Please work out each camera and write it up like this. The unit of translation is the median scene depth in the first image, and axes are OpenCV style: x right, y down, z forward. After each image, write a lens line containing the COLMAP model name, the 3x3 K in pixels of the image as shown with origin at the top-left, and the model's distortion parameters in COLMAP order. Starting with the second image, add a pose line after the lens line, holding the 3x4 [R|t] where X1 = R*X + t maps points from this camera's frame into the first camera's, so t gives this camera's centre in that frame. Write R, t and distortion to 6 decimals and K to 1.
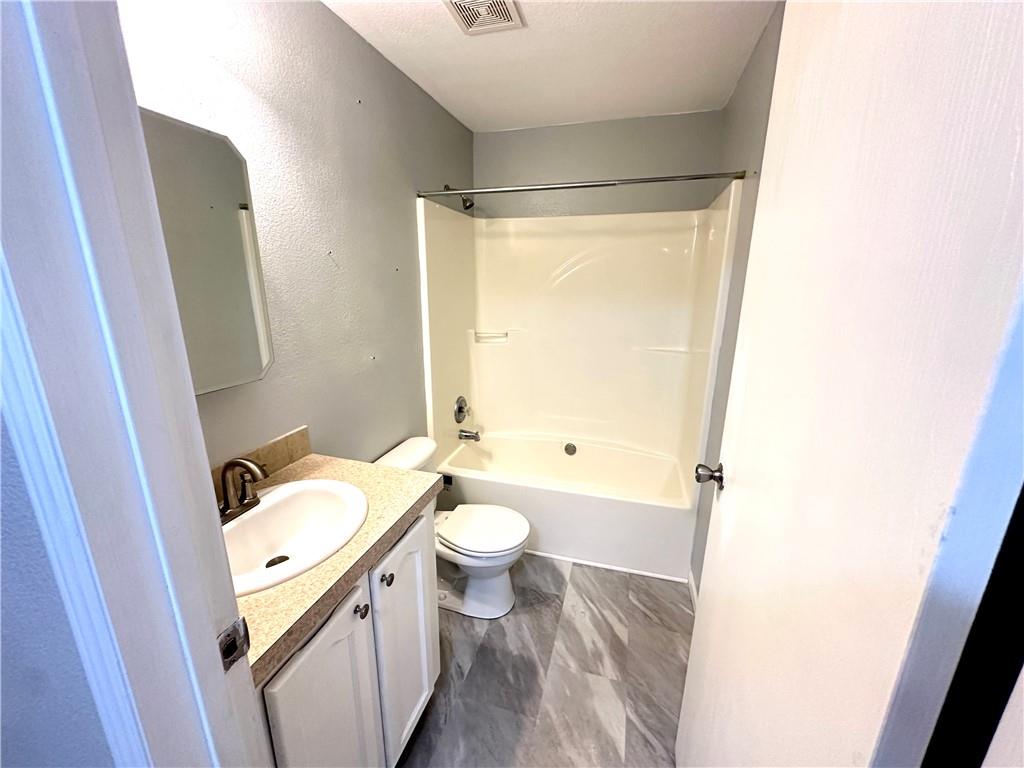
lens RADIAL K [[408.3, 0, 510.0], [0, 408.3, 387.9], [0, 0, 1]] dist [-0.005594, 0.001018]
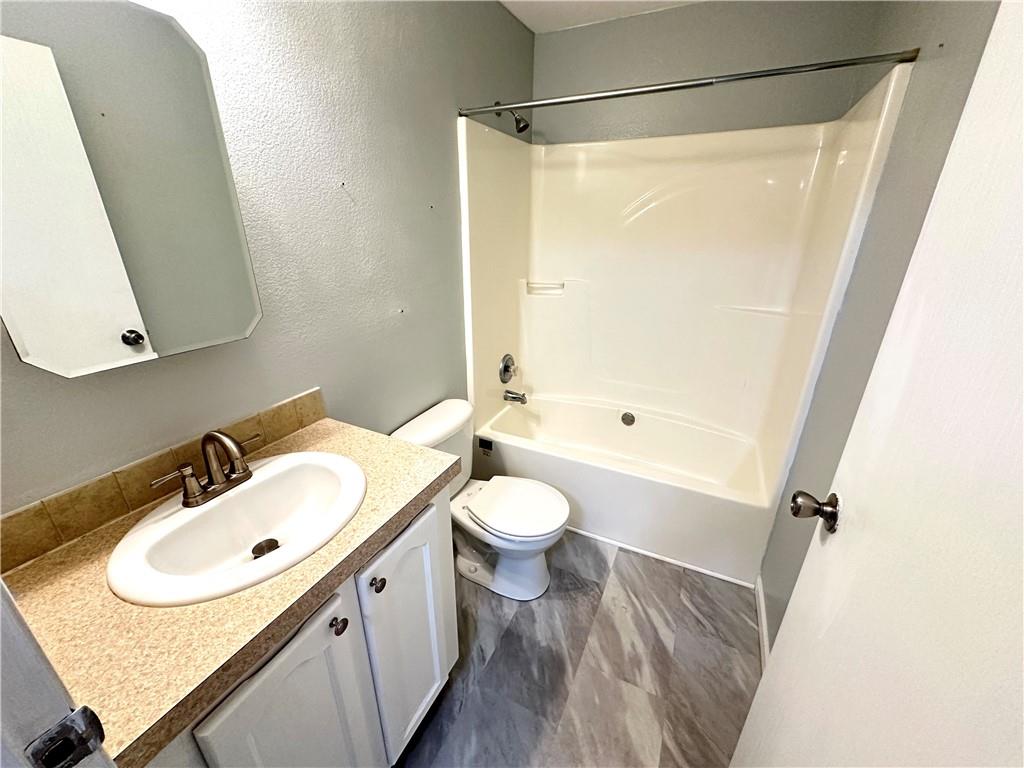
lens RADIAL K [[408.3, 0, 509.3], [0, 408.3, 387.2], [0, 0, 1]] dist [-0.005594, 0.001018]
pose [[0.985941, 0.060889, -0.155608, 0.045604], [-0.041465, 0.991270, 0.125154, -0.032029], [0.161870, -0.116942, 0.979858, 0.160923]]
